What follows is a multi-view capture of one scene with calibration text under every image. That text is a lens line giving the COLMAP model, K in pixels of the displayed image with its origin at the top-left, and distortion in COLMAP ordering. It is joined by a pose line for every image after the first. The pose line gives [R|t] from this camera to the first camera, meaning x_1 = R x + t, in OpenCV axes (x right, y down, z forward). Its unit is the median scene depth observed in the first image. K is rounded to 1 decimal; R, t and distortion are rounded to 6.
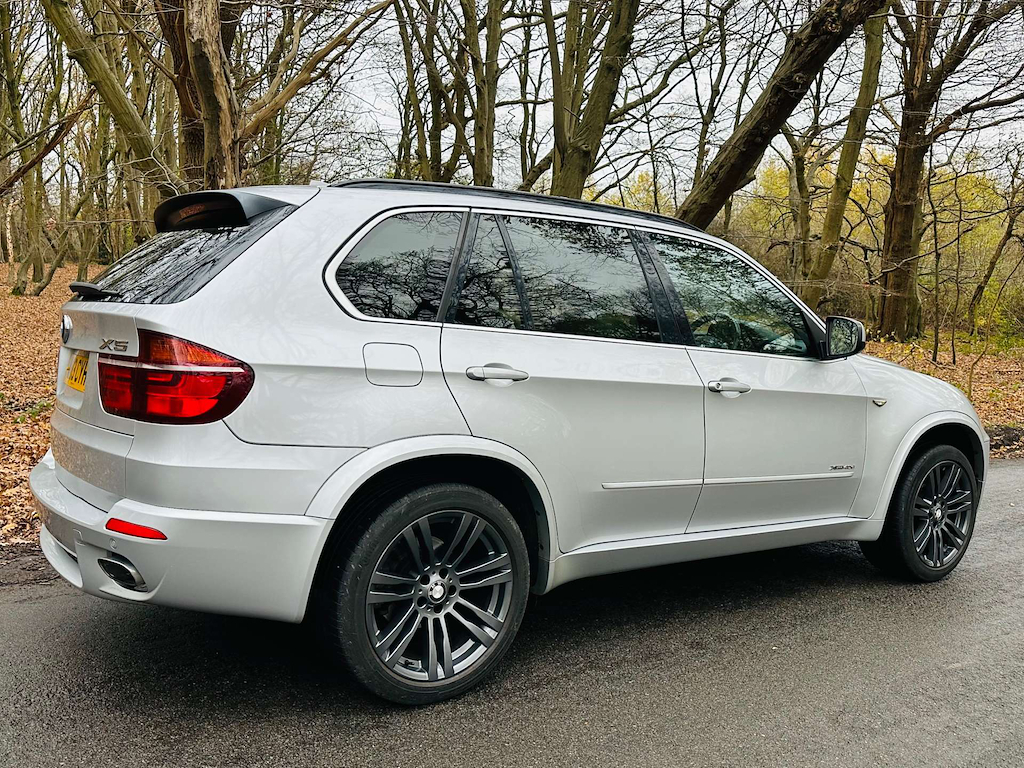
lens RADIAL K [[902.6, 0, 520.5], [0, 902.6, 383.7], [0, 0, 1]] dist [0.128269, -0.221374]
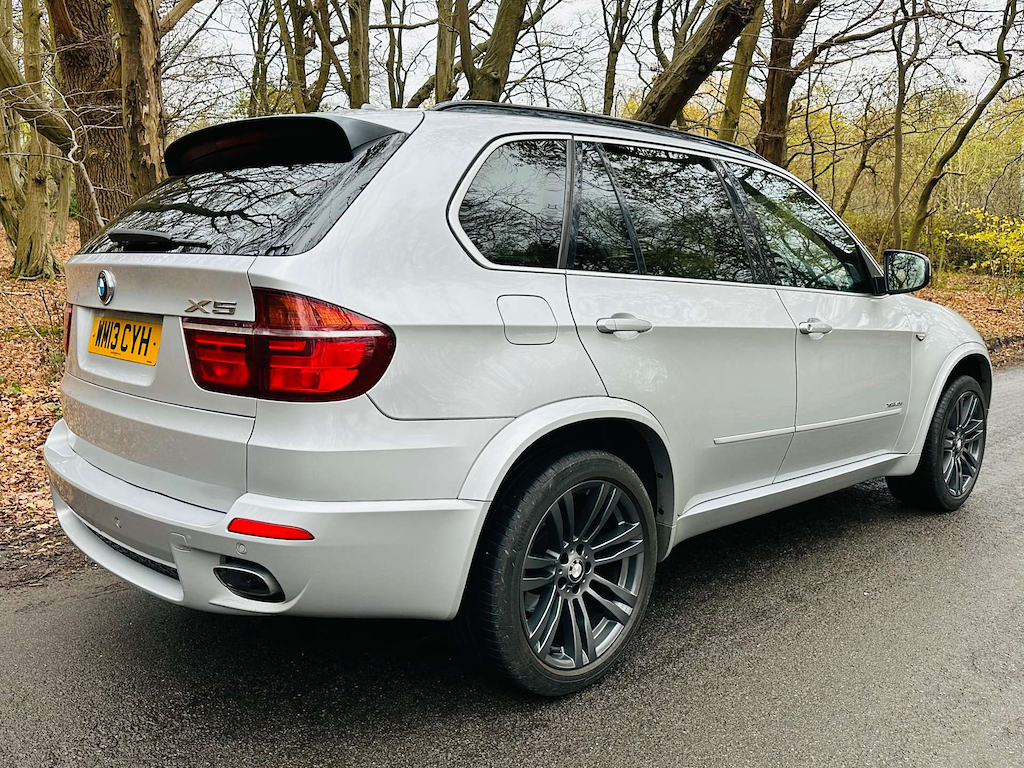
lens RADIAL K [[895.9, 0, 512.0], [0, 895.9, 384.0], [0, 0, 1]] dist [0.121329, -0.217430]
pose [[0.985883, -0.045009, 0.161271, -0.287371], [0.033389, 0.996695, 0.074052, -0.022801], [-0.164071, -0.067622, 0.984128, 0.144520]]
